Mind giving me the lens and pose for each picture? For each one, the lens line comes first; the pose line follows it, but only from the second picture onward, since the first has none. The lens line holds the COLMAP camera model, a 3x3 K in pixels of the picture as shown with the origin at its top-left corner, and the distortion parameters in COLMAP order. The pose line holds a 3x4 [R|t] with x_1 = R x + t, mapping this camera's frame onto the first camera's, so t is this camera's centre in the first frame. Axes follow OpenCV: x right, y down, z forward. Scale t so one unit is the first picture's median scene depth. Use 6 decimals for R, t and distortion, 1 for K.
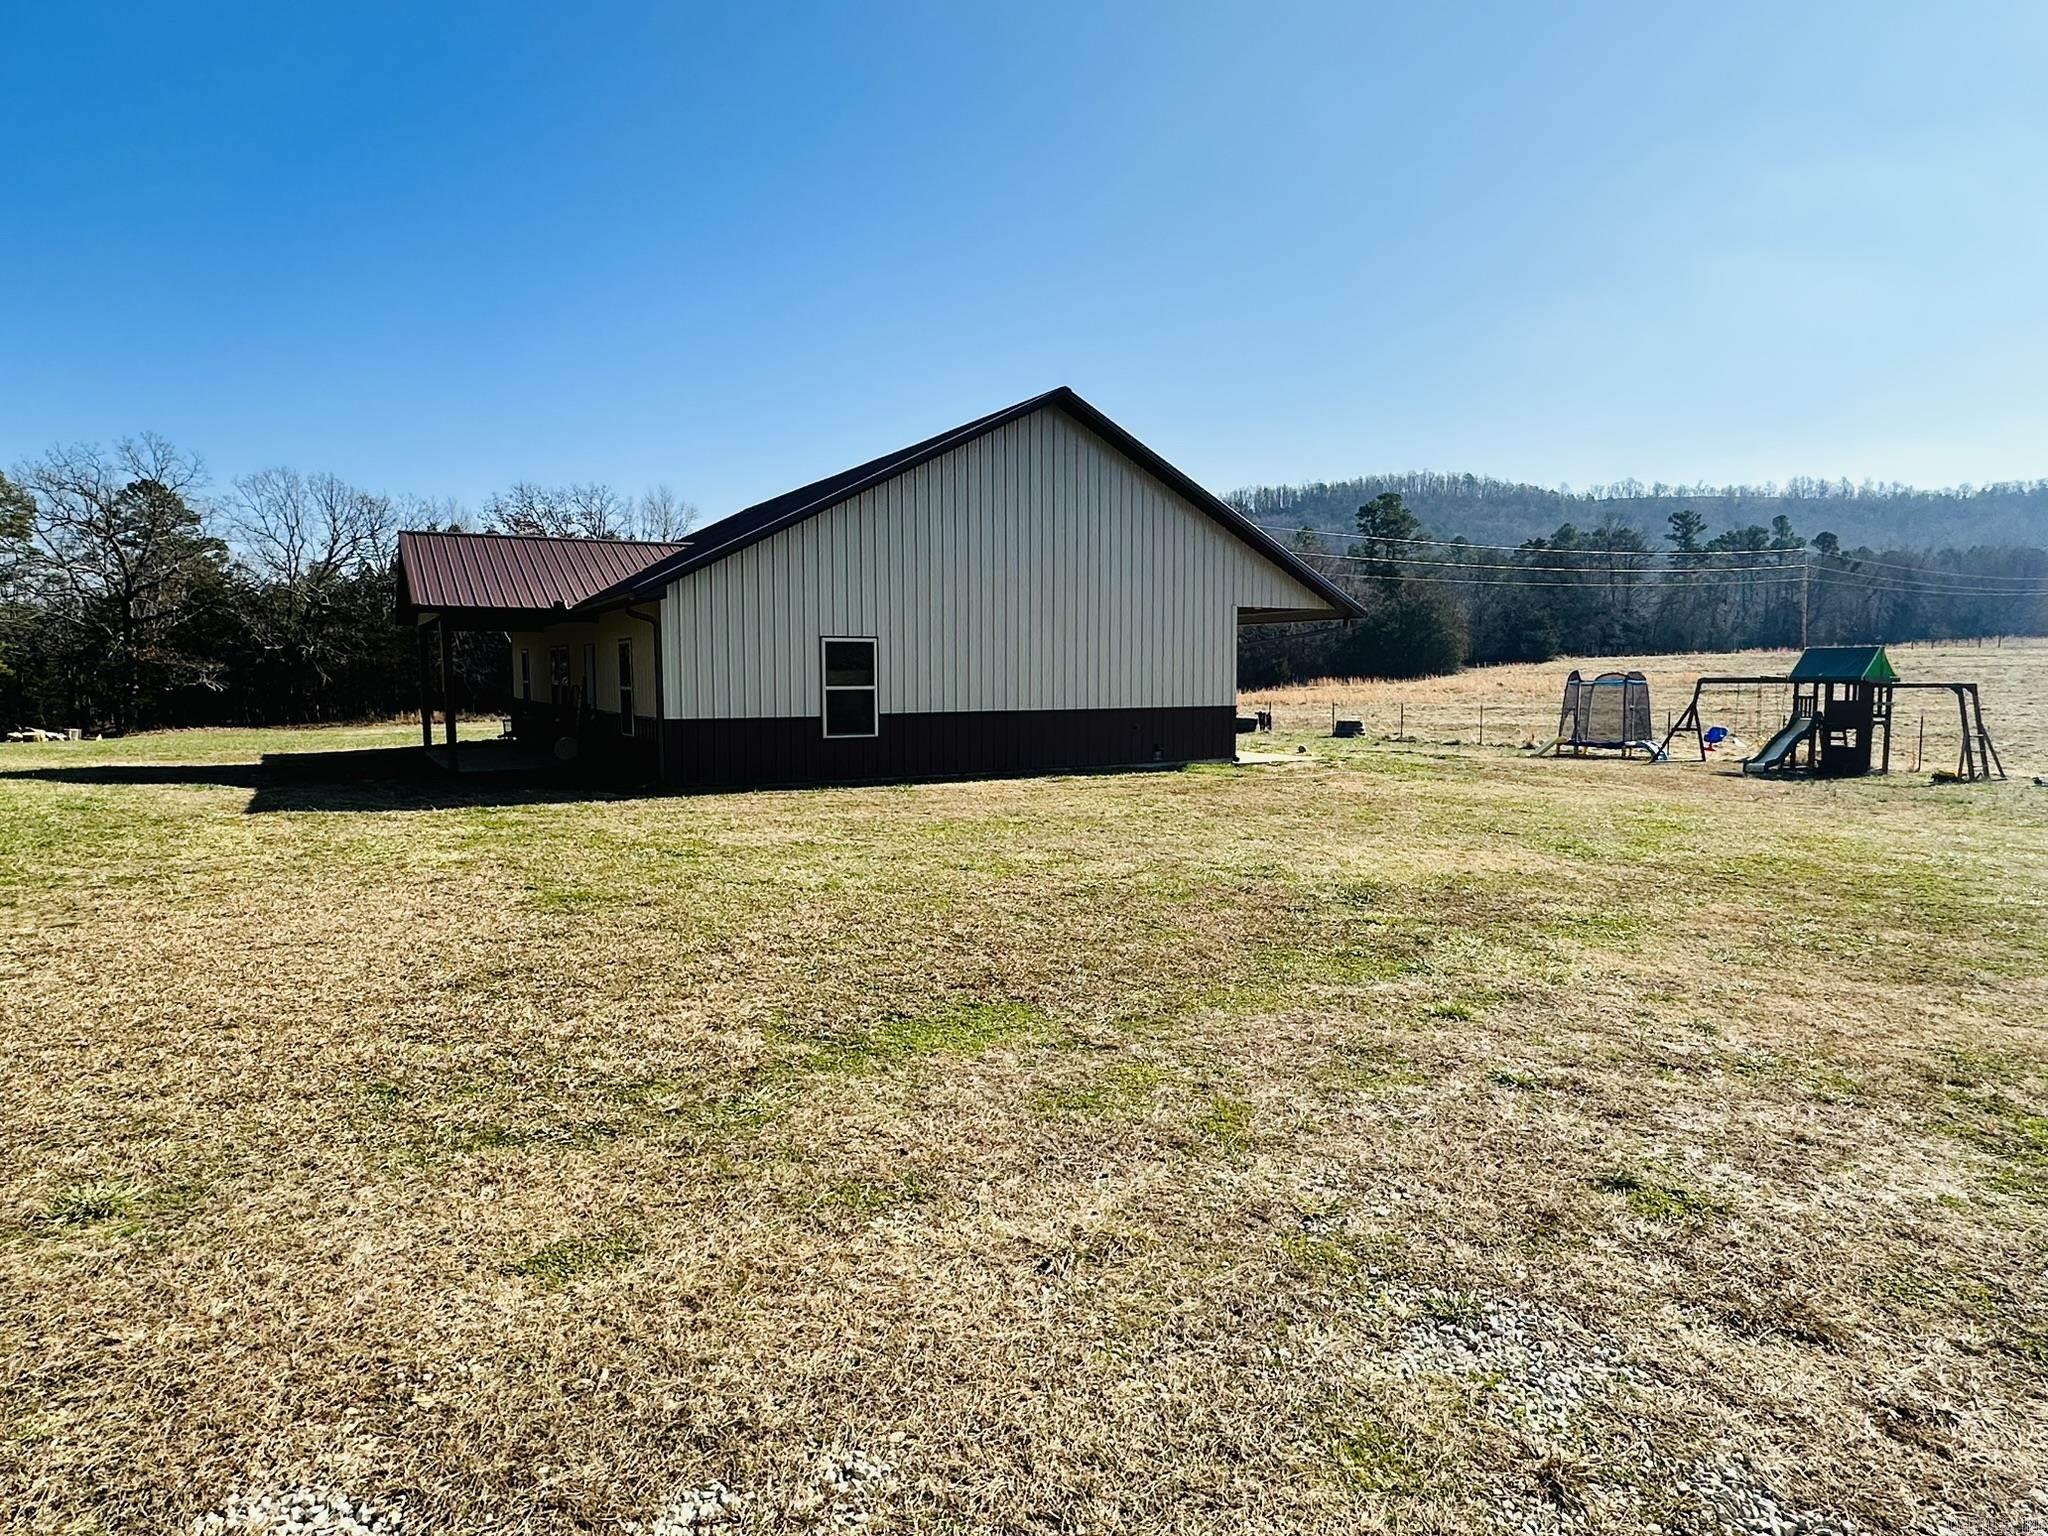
lens RADIAL K [[1192.7, 0, 1024.0], [0, 1192.7, 768.0], [0, 0, 1]] dist [-0.000313, -0.000140]
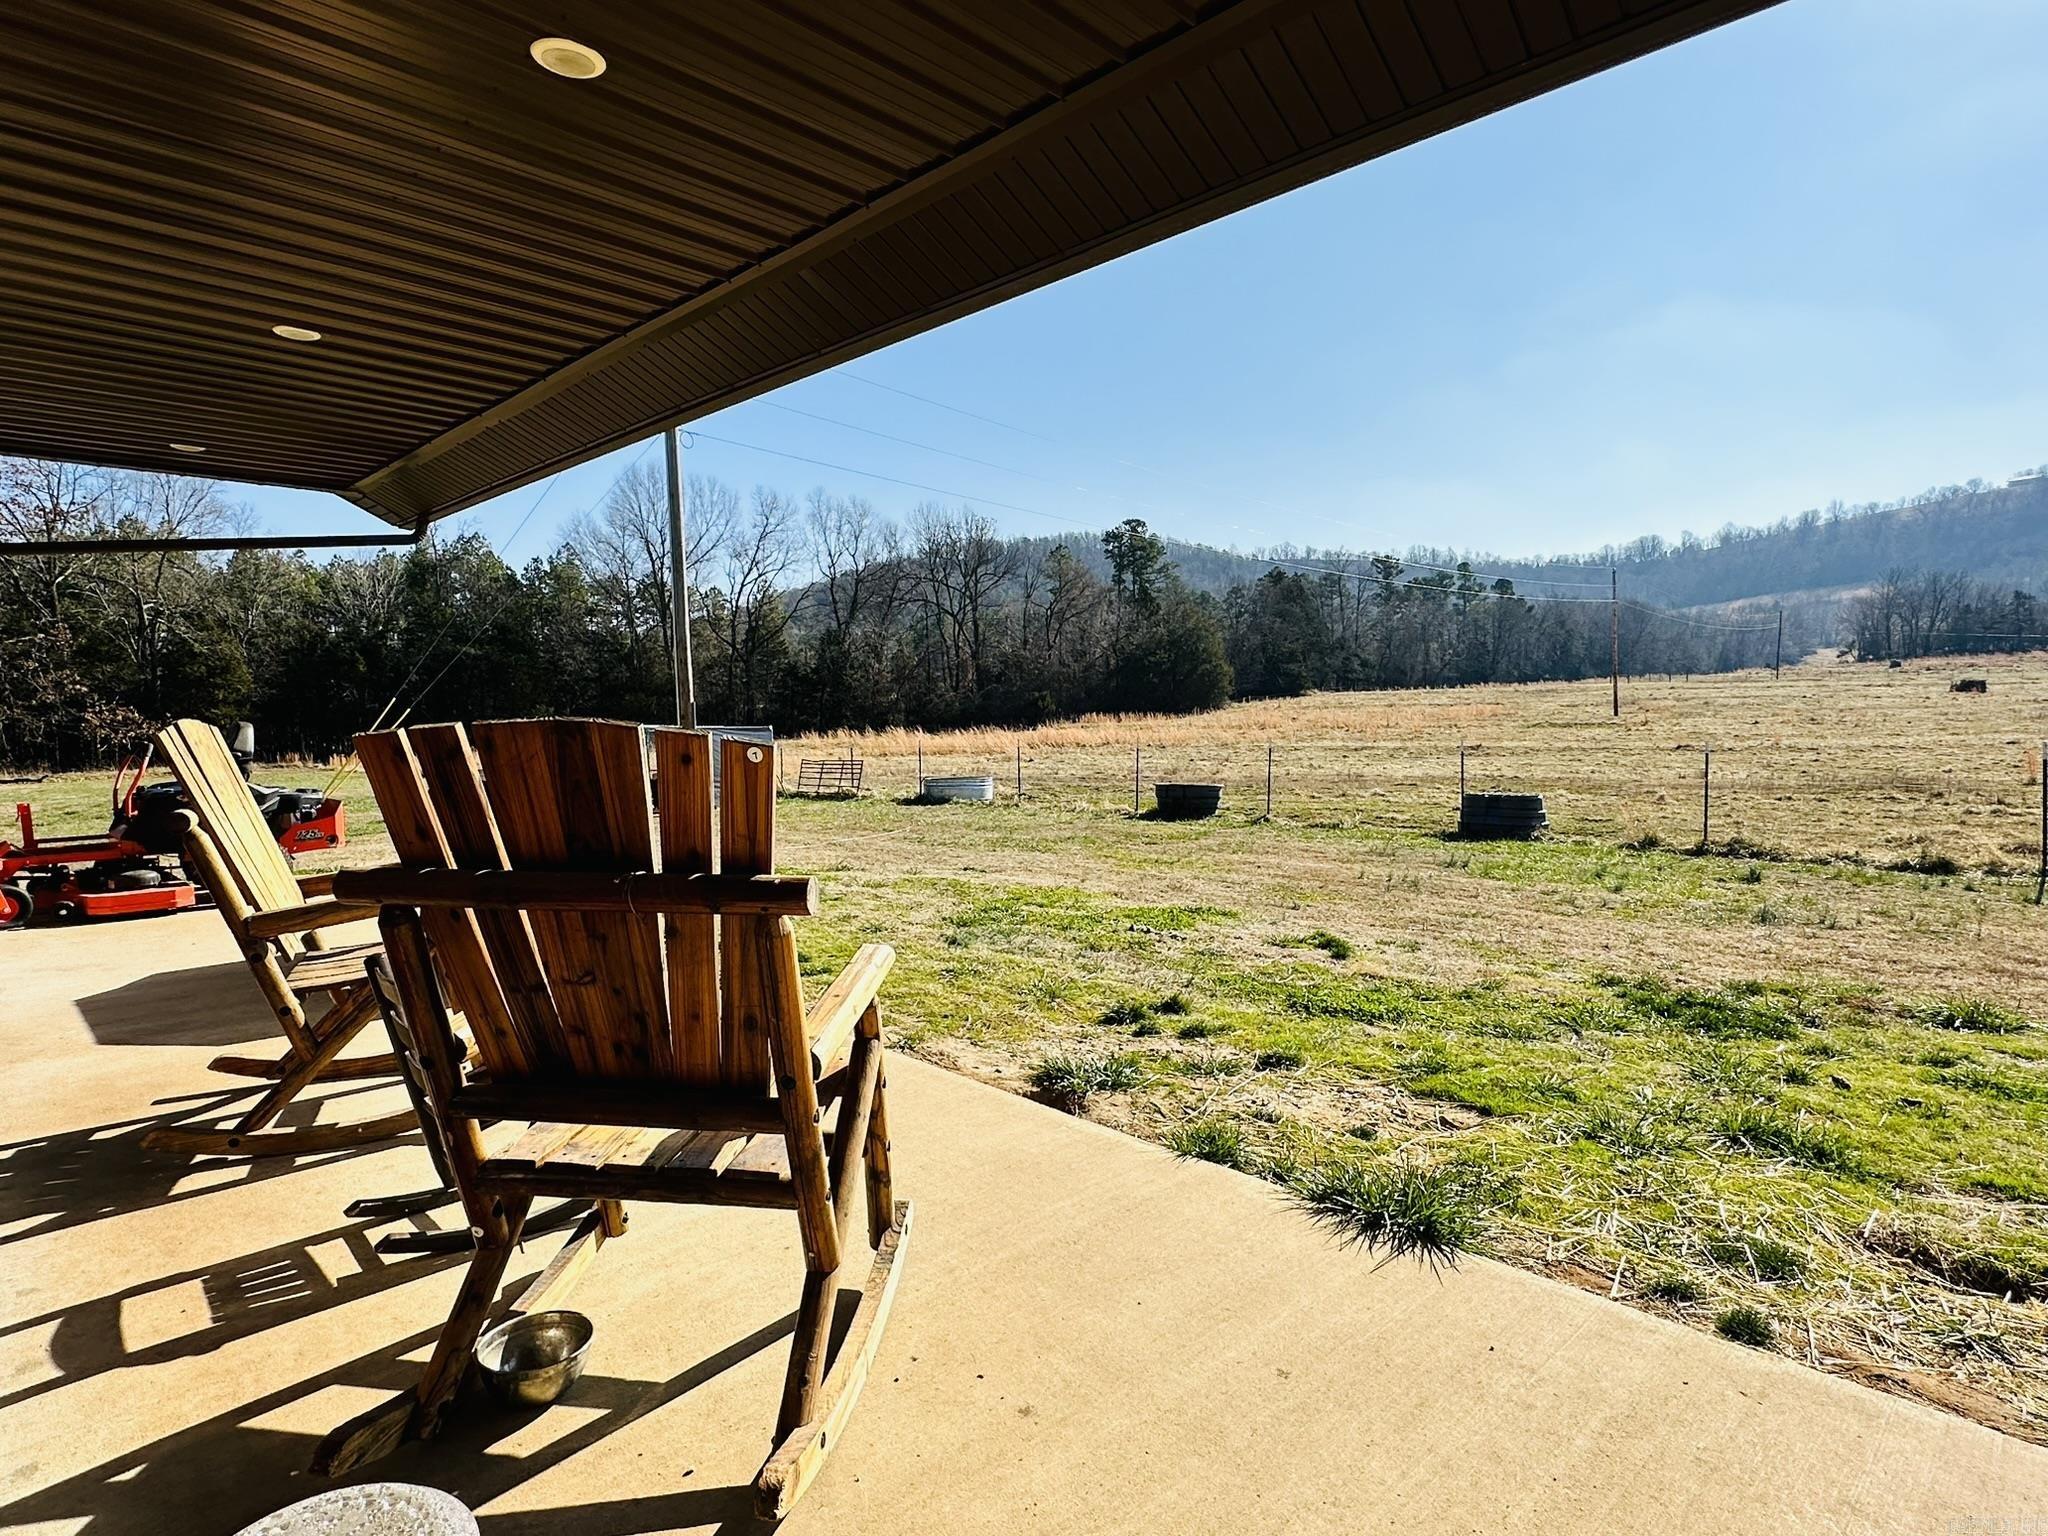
lens RADIAL K [[1054.4, 0, 1024.0], [0, 1054.4, 768.0], [0, 0, 1]] dist [-0.001756, 0.000057]
pose [[0.967308, -0.019268, 0.252872, 0.006562], [0.026823, 0.999290, -0.026465, -0.012005], [-0.252182, 0.032382, 0.967138, 0.189613]]
